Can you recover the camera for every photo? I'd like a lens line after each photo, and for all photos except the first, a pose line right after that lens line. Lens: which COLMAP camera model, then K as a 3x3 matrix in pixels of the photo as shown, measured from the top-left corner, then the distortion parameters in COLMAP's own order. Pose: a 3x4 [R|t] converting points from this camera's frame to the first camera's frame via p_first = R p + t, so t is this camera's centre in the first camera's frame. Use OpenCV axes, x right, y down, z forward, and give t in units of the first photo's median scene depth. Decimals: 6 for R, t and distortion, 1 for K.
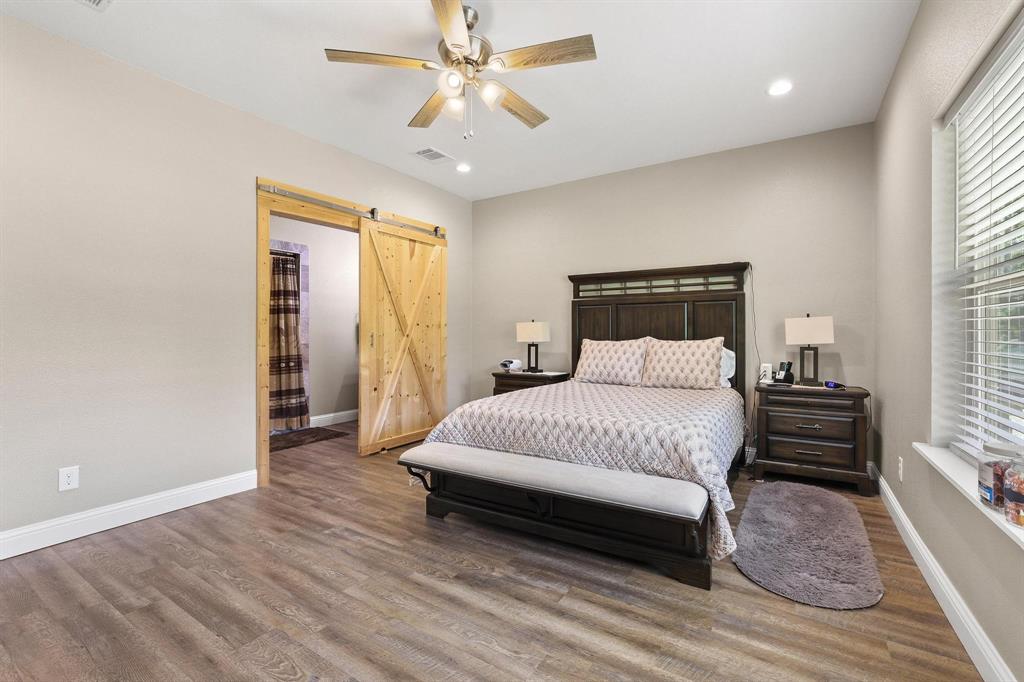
lens RADIAL K [[439.8, 0, 509.8], [0, 439.8, 335.0], [0, 0, 1]] dist [-0.038770, 0.016937]
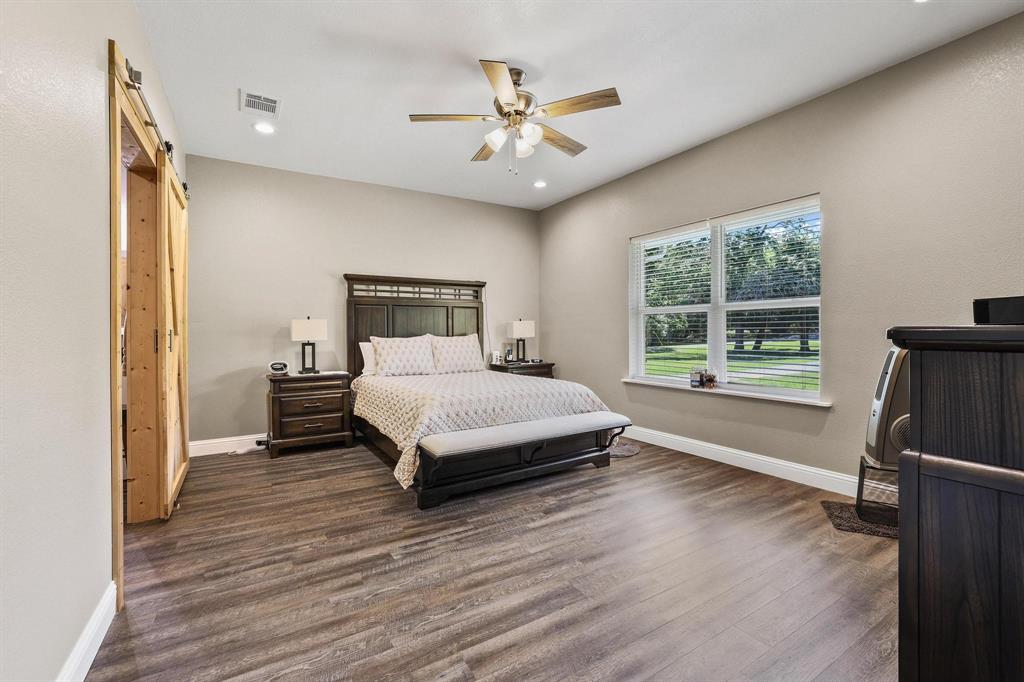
lens RADIAL K [[439.8, 0, 509.8], [0, 439.8, 335.0], [0, 0, 1]] dist [-0.038770, 0.016937]
pose [[0.443739, -0.008800, 0.896113, -0.974384], [0.004739, 0.999961, 0.007473, -0.001844], [-0.896144, 0.000930, 0.443763, 0.356844]]
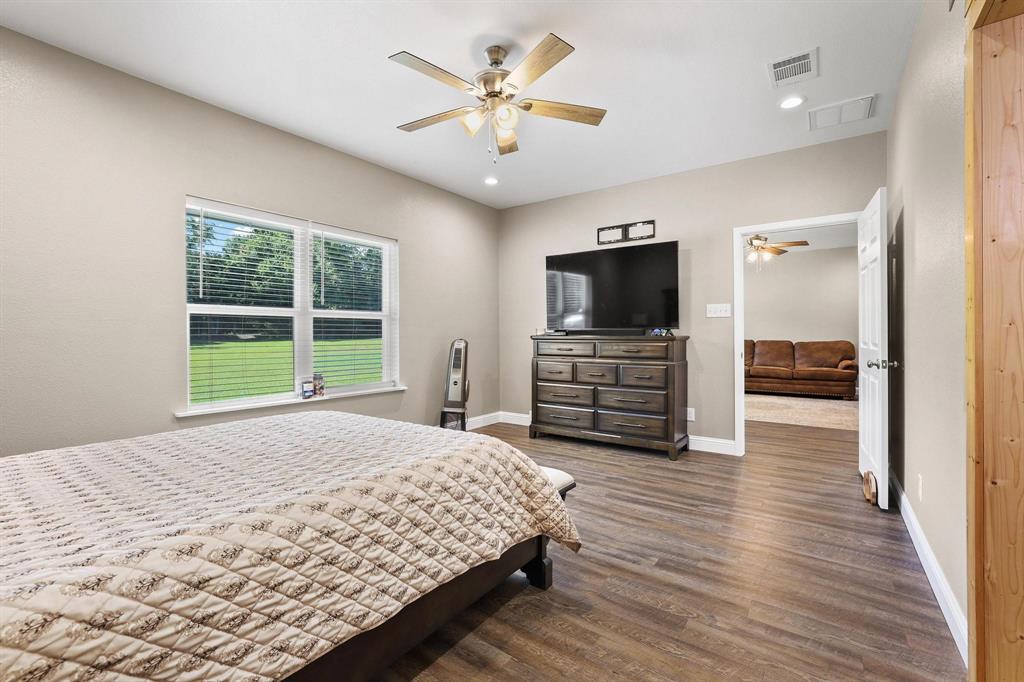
lens RADIAL K [[449.0, 0, 517.3], [0, 449.0, 336.2], [0, 0, 1]] dist [-0.002558, -0.000021]
pose [[-0.998809, 0.000807, 0.048781, -0.163762], [0.000696, 0.999997, -0.002294, -0.000876], [-0.048783, -0.002258, -0.998807, 1.703875]]
